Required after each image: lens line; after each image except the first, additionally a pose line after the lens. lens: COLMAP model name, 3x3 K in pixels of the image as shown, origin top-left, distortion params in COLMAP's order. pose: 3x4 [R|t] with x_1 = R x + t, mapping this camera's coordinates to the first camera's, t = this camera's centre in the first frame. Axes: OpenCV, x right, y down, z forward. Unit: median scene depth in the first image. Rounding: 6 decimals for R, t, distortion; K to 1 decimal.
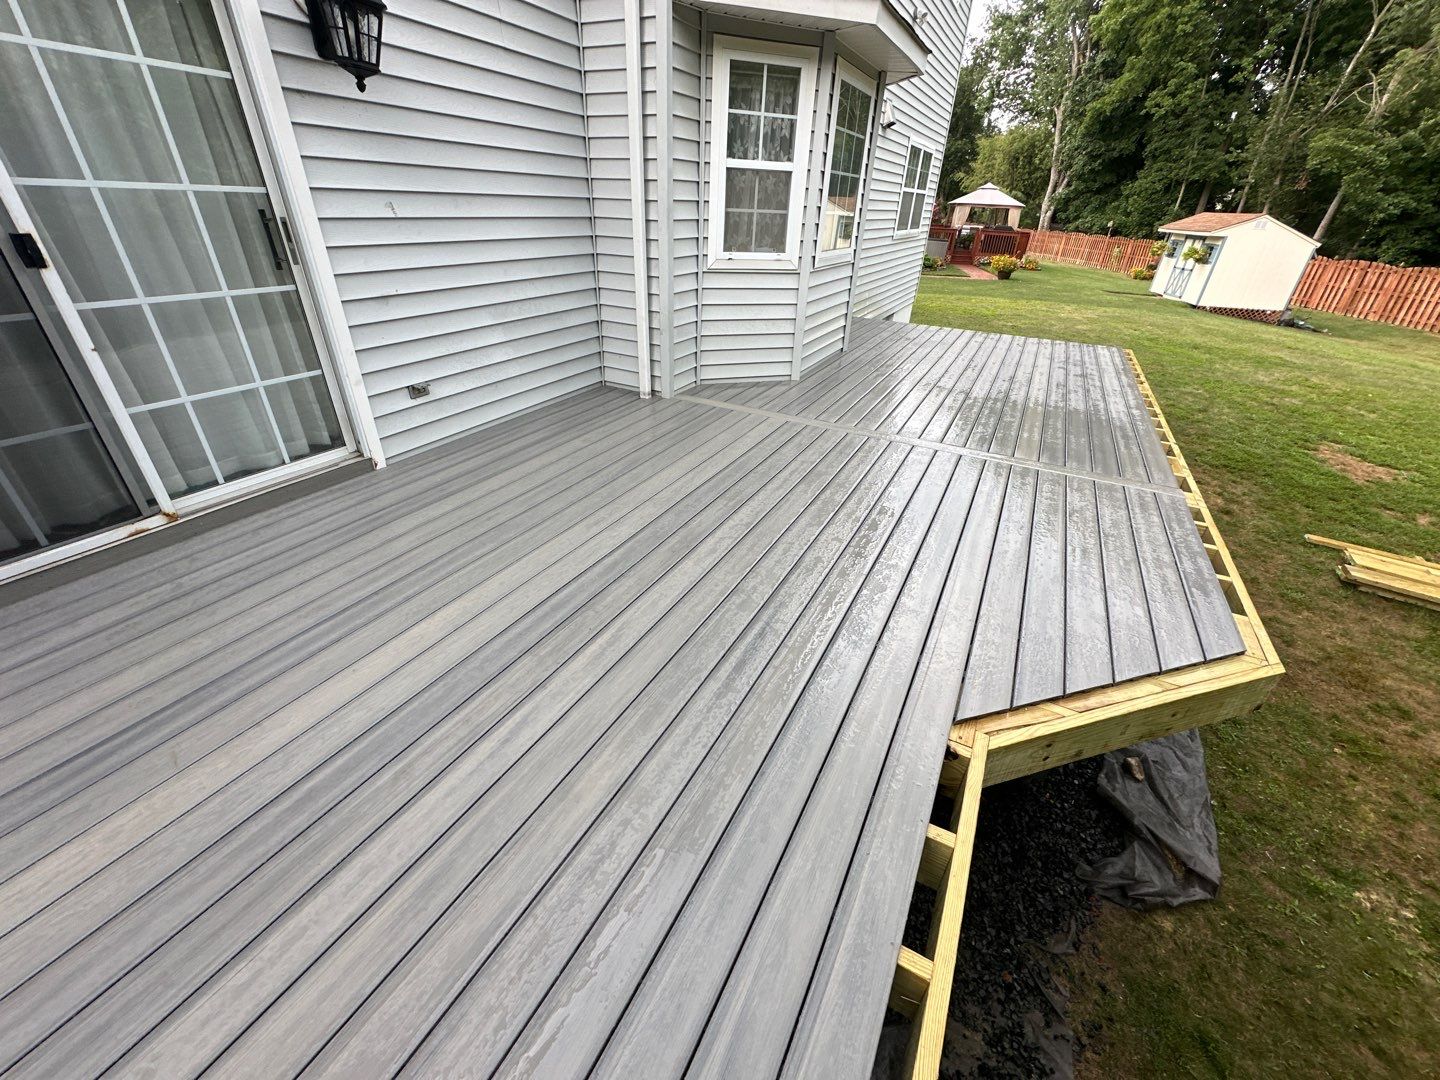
lens RADIAL K [[572.1, 0, 723.0], [0, 572.1, 532.3], [0, 0, 1]] dist [0.000500, -0.000415]
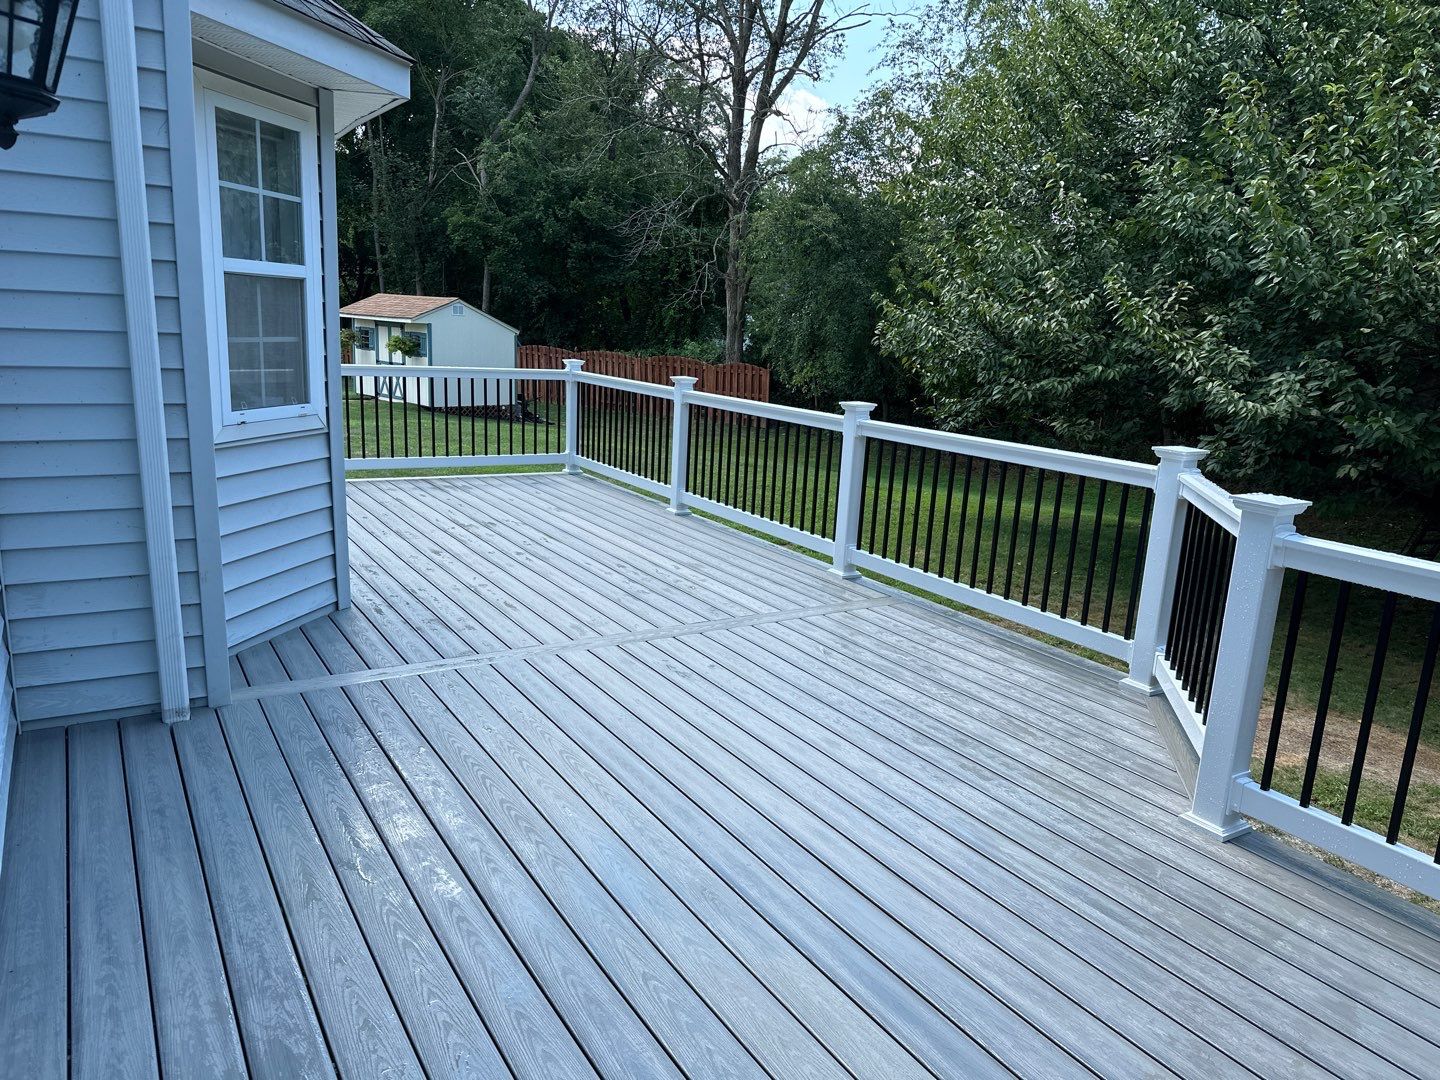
lens RADIAL K [[993.4, 0, 740.0], [0, 993.4, 544.7], [0, 0, 1]] dist [0.089320, -0.149083]
pose [[0.499993, -0.199513, 0.842735, -0.585051], [0.403366, 0.914756, -0.022753, -0.172559], [-0.766357, 0.351307, 0.537848, 0.190376]]
